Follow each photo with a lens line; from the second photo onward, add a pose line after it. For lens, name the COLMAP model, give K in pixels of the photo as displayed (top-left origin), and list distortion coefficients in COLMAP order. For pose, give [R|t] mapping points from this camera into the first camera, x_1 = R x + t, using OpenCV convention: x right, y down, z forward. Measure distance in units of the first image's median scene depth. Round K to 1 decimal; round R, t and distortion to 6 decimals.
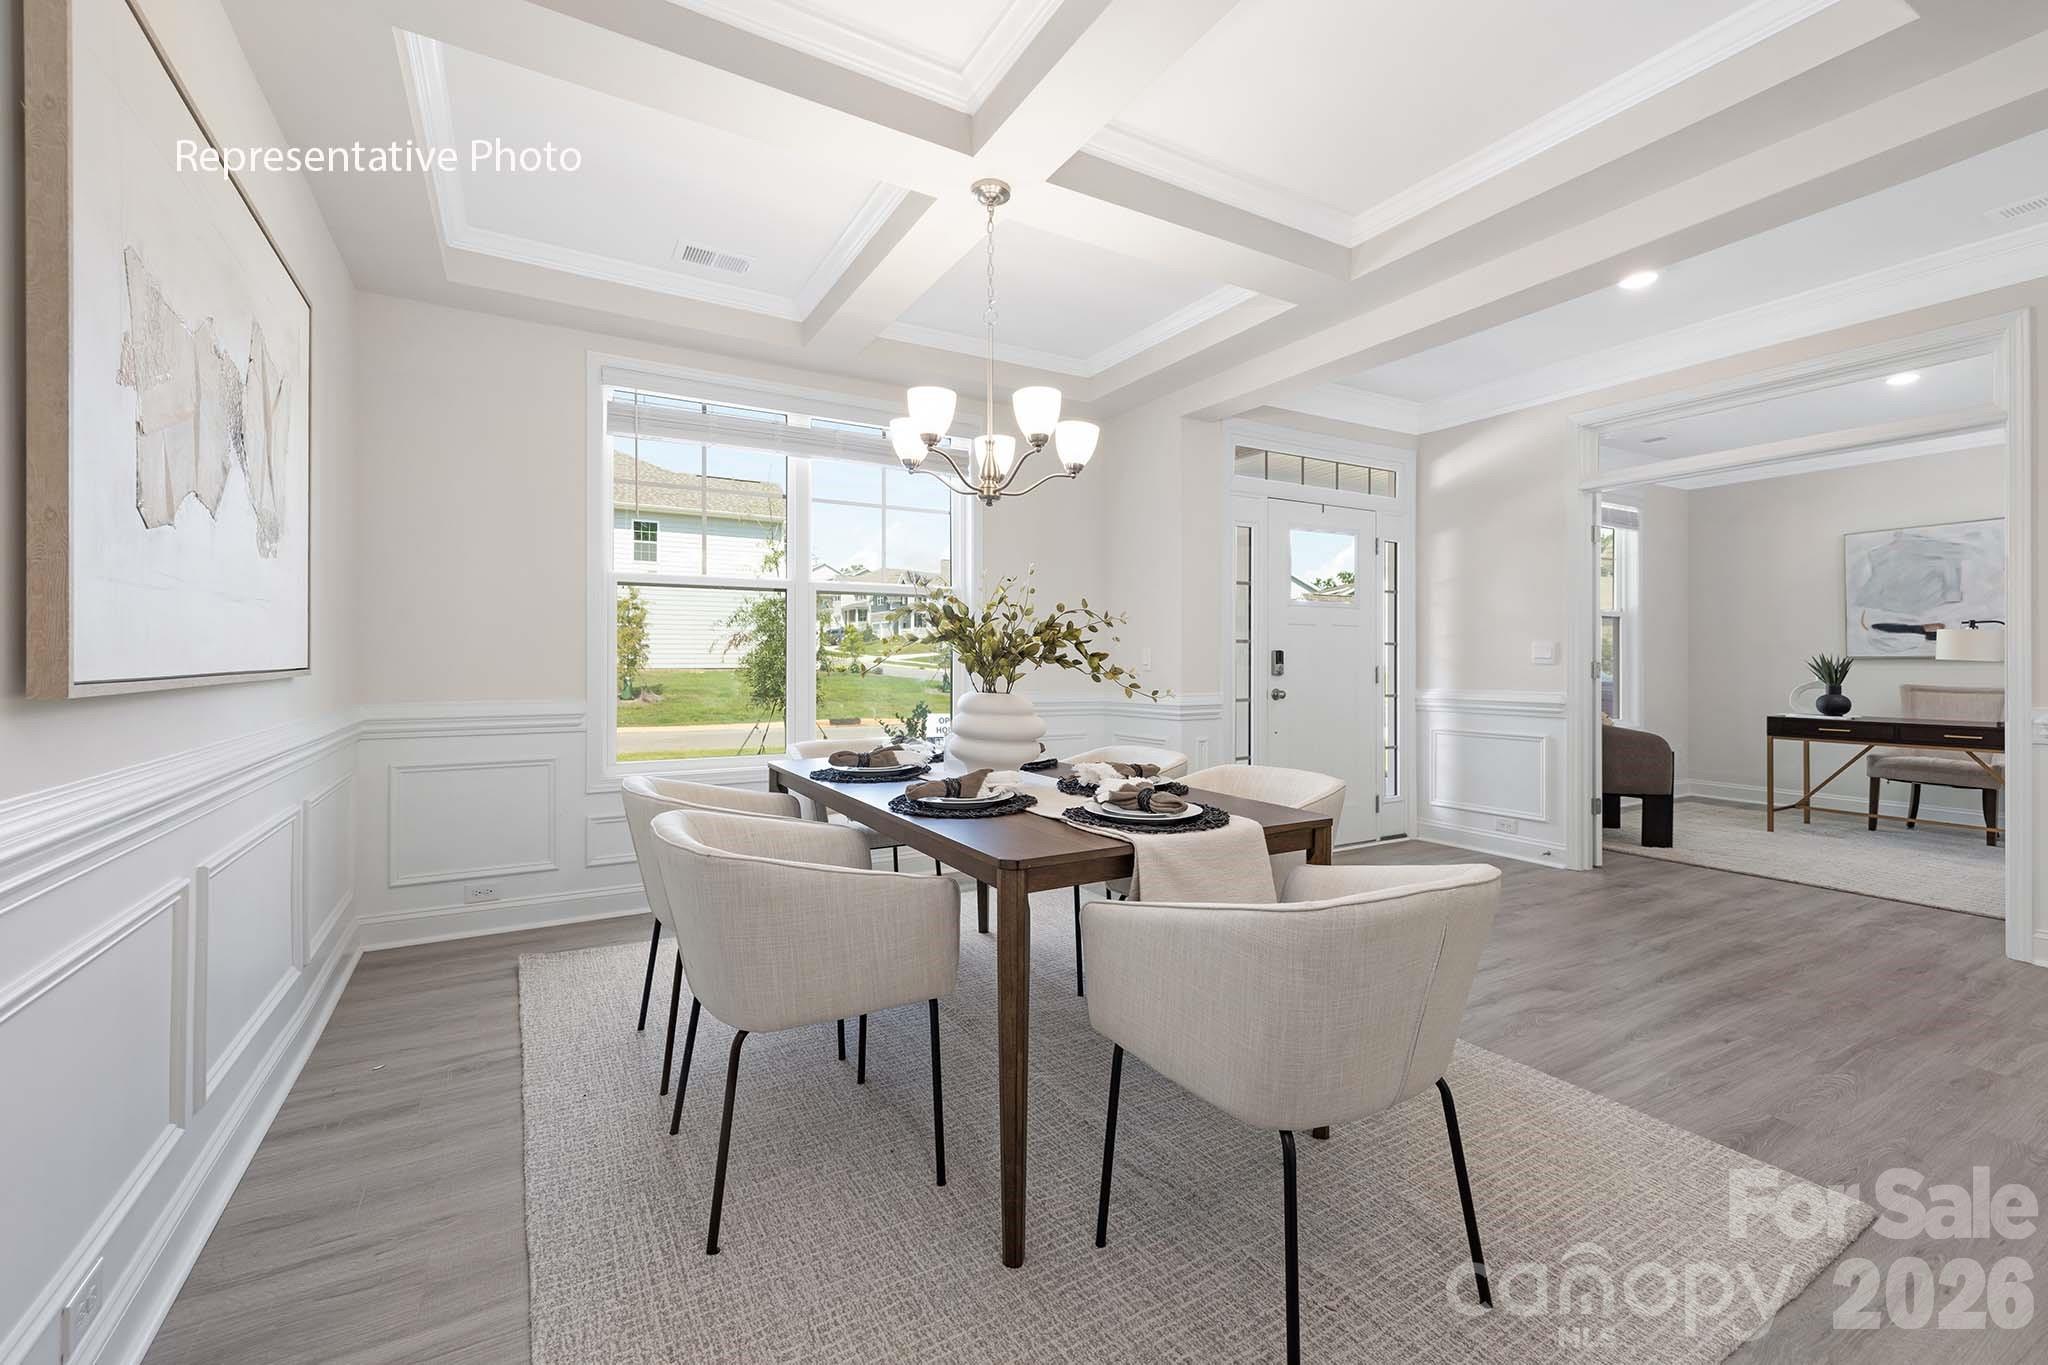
lens RADIAL K [[835.0, 0, 999.2], [0, 835.0, 655.5], [0, 0, 1]] dist [0.000050, -0.000042]
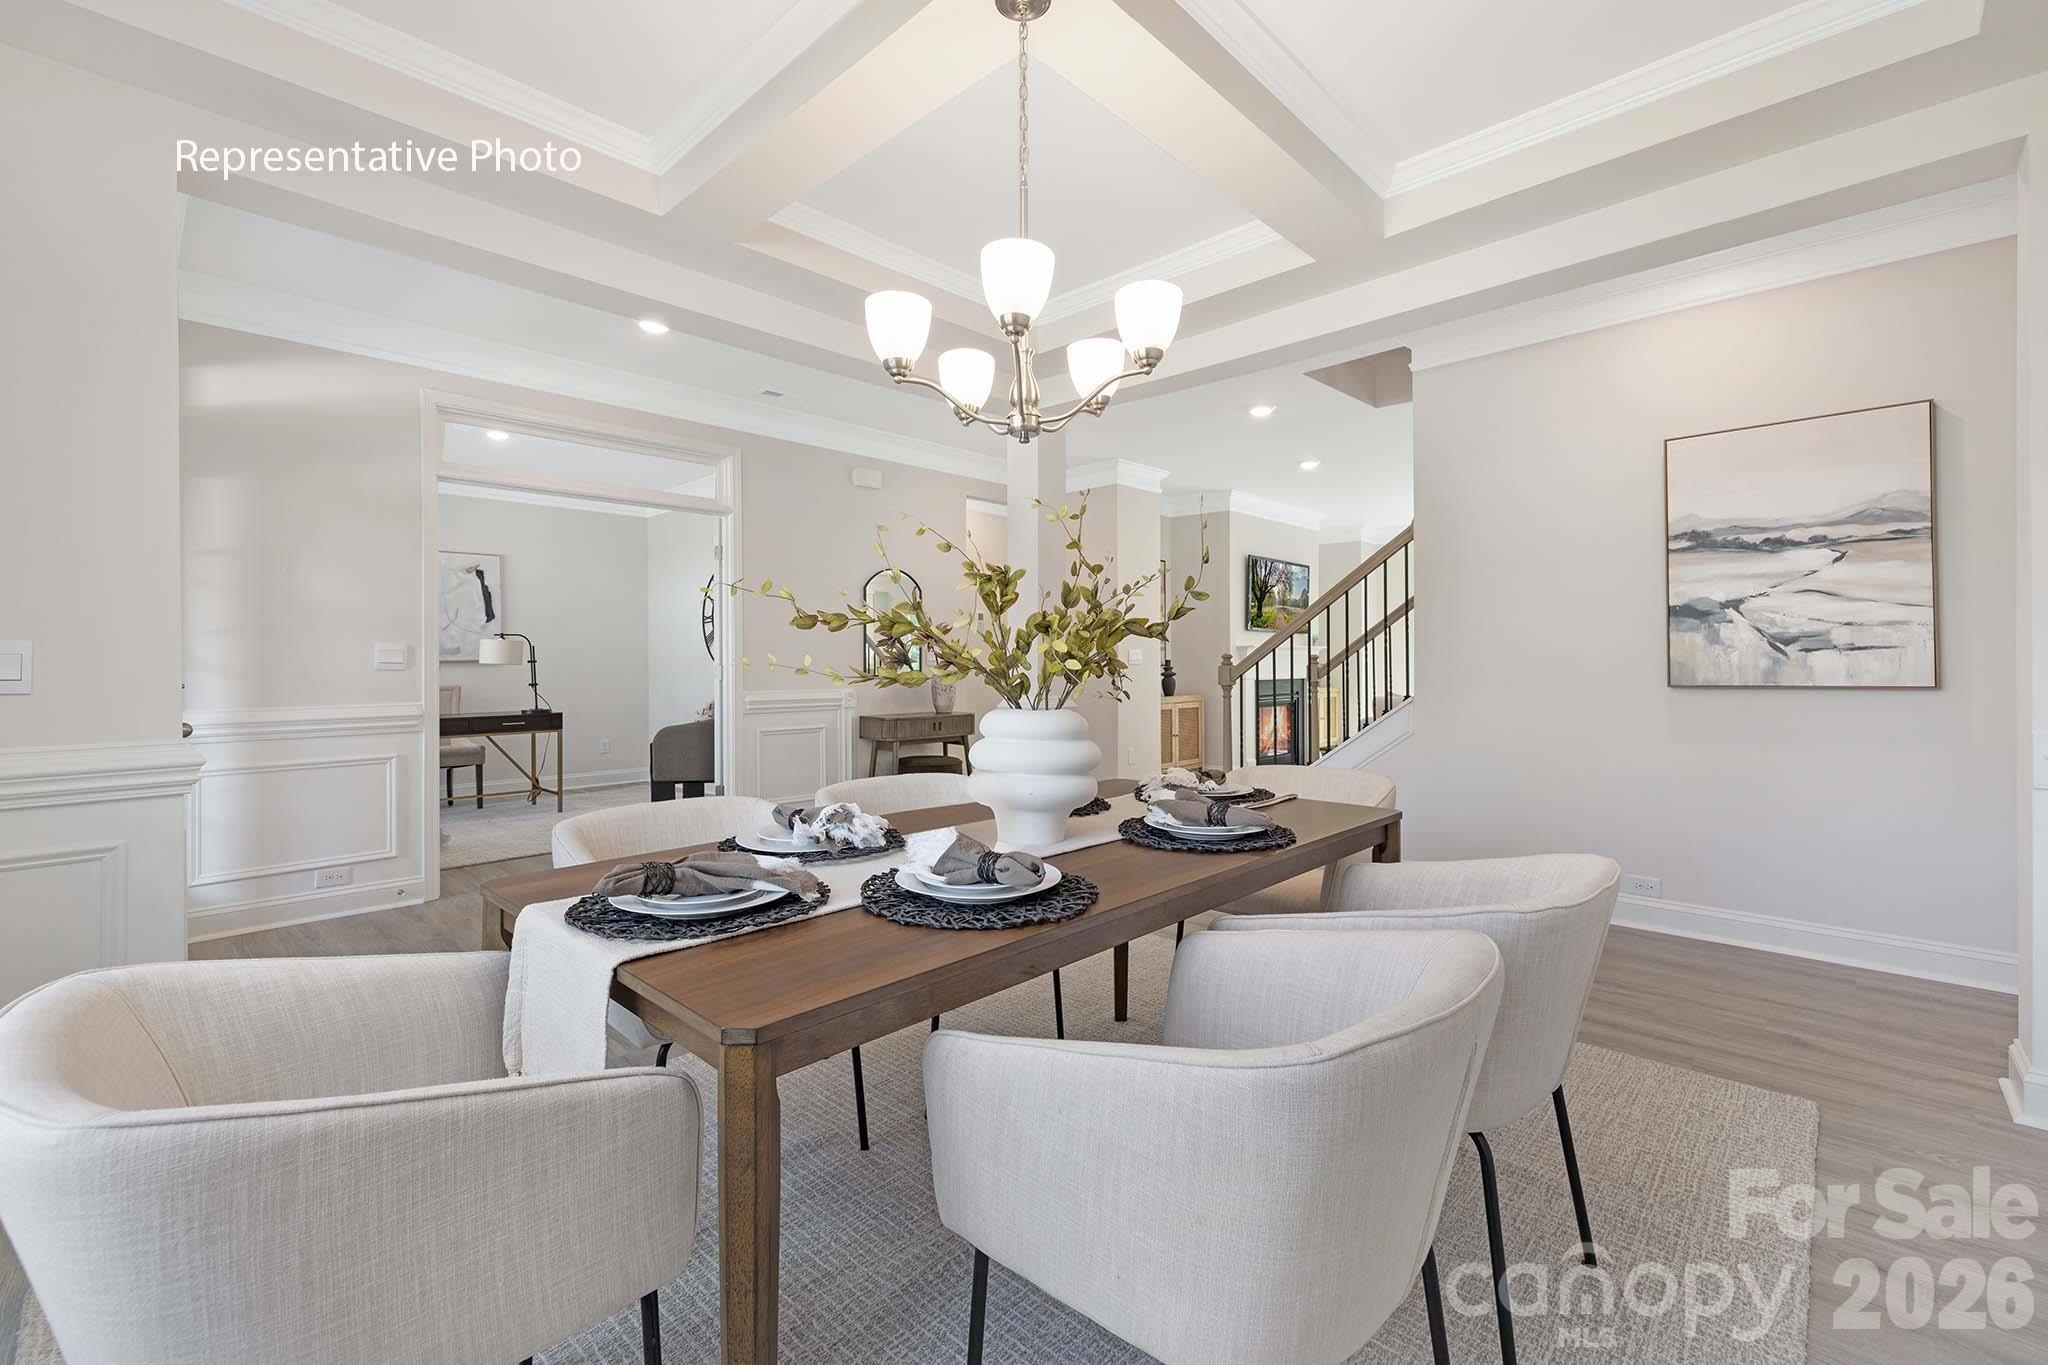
lens RADIAL K [[872.2, 0, 1023.2], [0, 872.2, 669.2], [0, 0, 1]] dist [-0.001676, 0.000431]
pose [[-0.293299, -0.005898, 0.956003, -0.332650], [-0.003003, 0.999982, 0.005248, 0.002719], [-0.956016, -0.001332, -0.293311, 0.574545]]
